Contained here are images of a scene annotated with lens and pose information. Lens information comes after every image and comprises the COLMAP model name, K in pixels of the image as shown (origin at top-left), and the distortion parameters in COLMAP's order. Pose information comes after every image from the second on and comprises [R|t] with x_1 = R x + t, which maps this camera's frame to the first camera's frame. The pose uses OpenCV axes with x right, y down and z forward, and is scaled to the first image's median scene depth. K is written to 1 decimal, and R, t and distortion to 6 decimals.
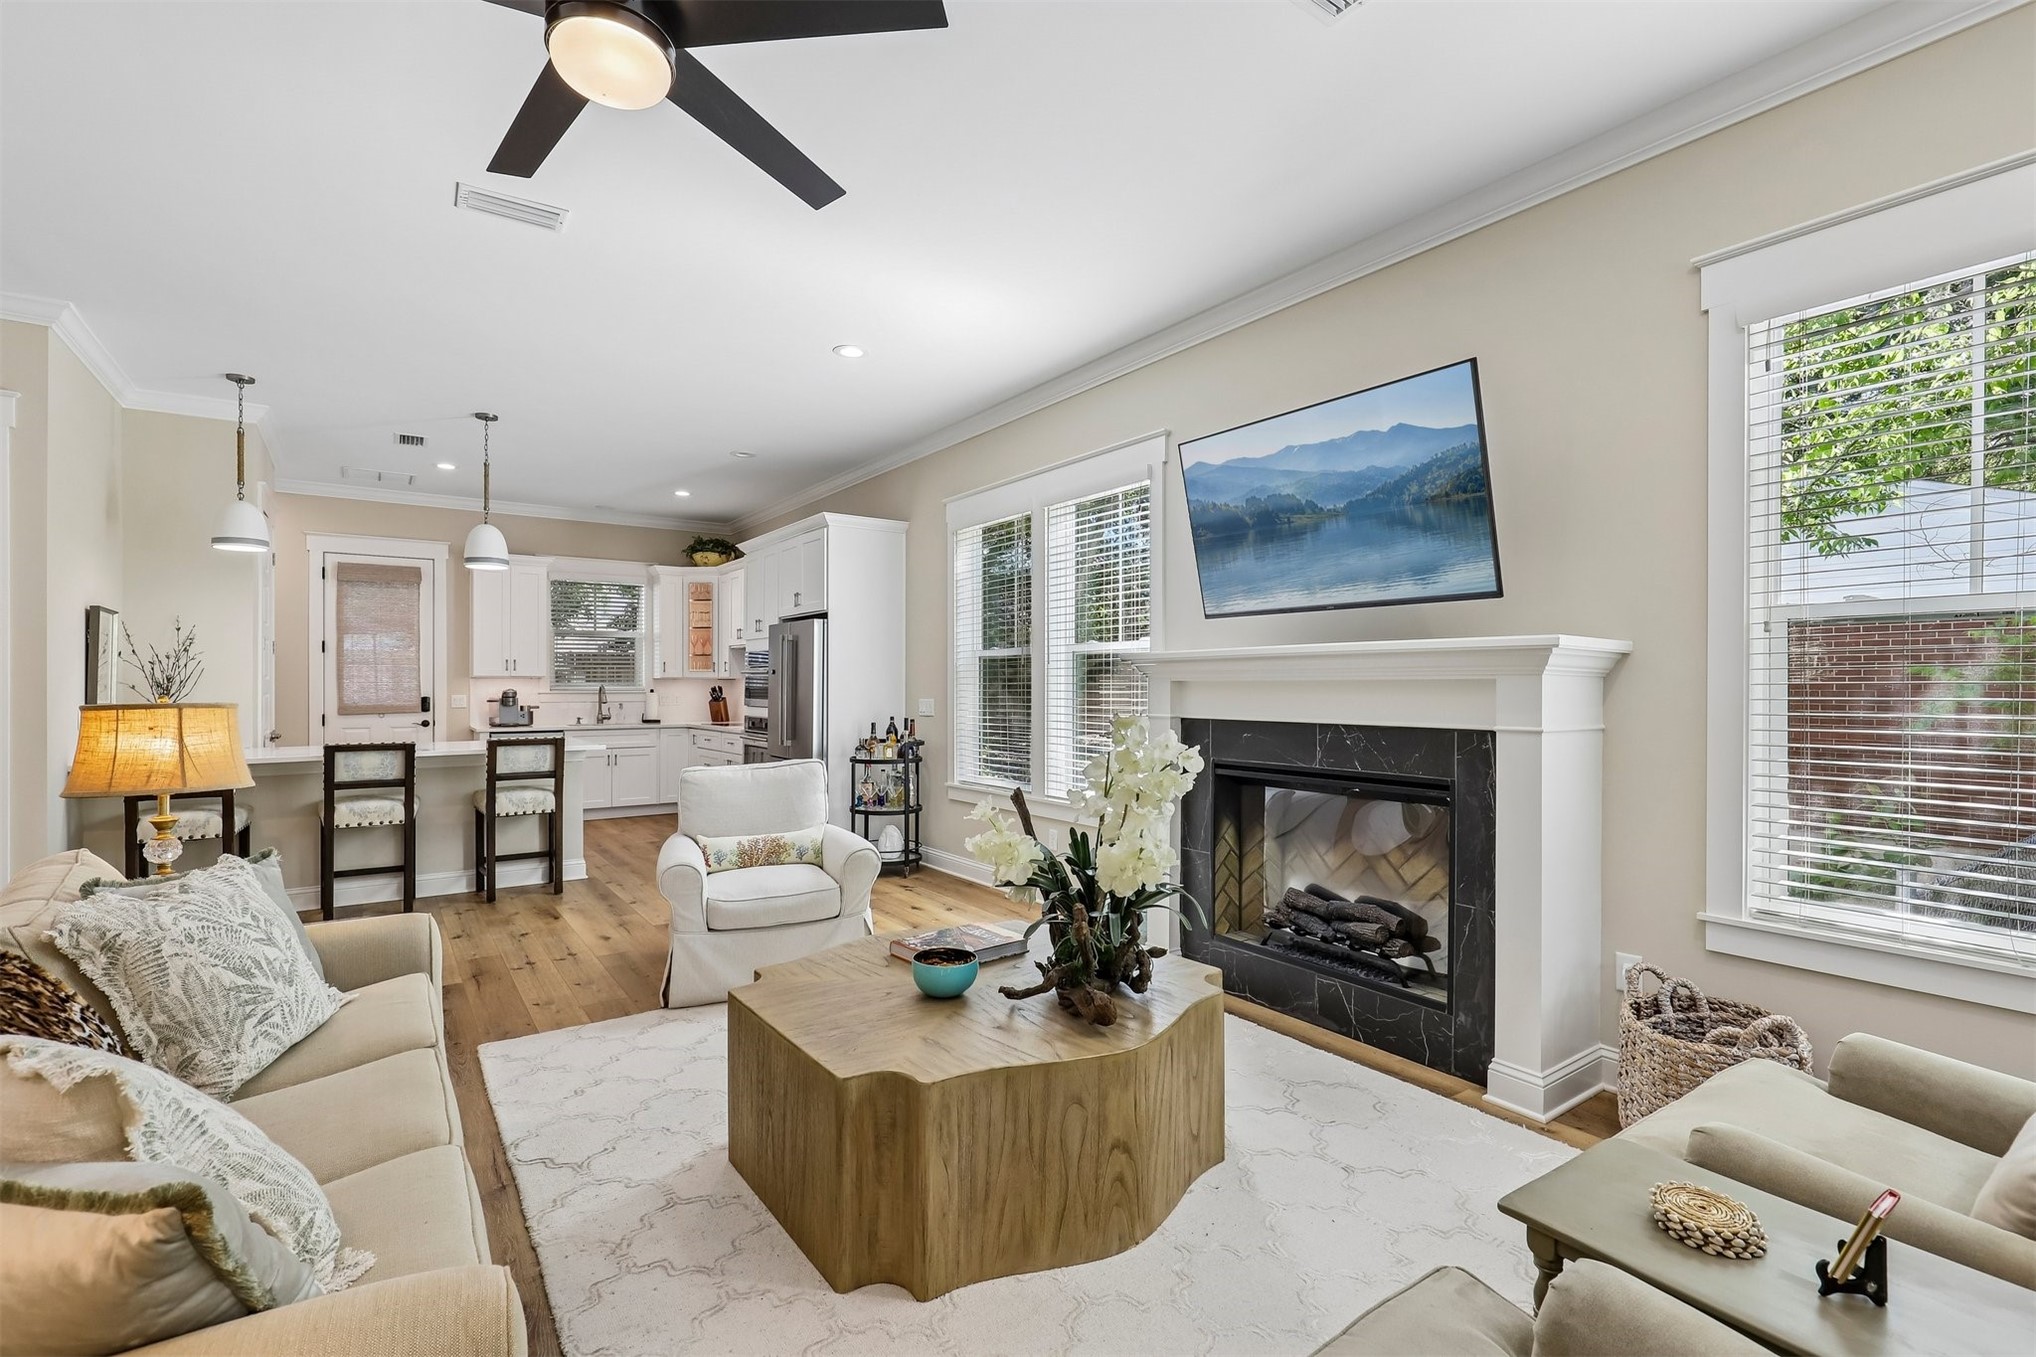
lens RADIAL K [[924.6, 0, 1027.7], [0, 924.6, 686.7], [0, 0, 1]] dist [-0.001121, 0.000119]
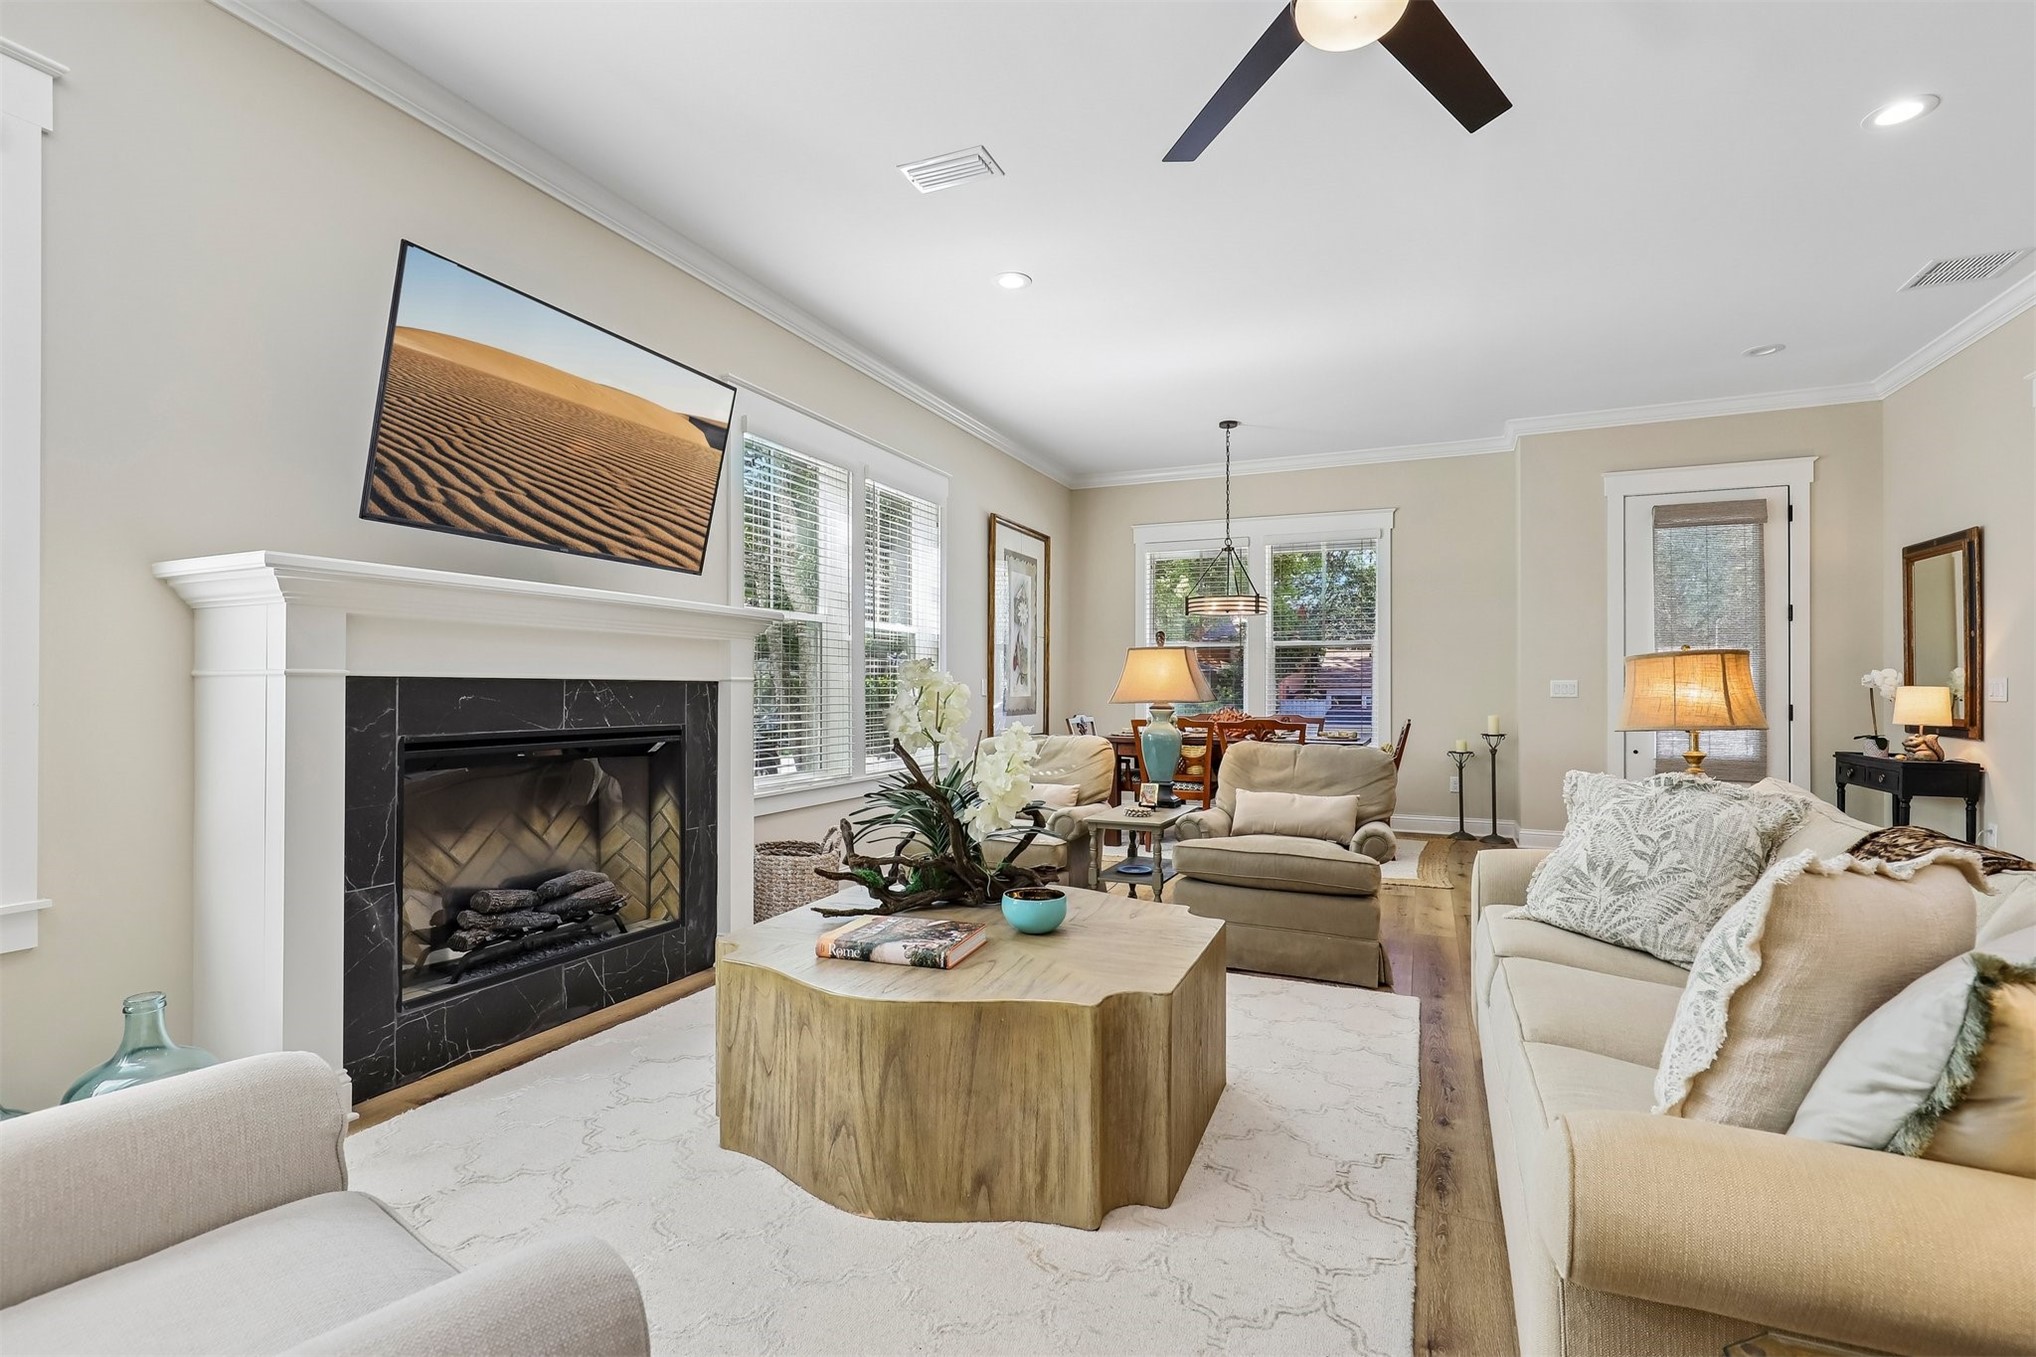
lens RADIAL K [[924.6, 0, 1024.1], [0, 924.6, 684.0], [0, 0, 1]] dist [-0.001121, 0.000119]
pose [[-0.517661, 0.005449, 0.855568, -0.767769], [-0.000521, 0.999978, -0.006683, 0.056717], [-0.855585, -0.003905, -0.517647, 1.242460]]
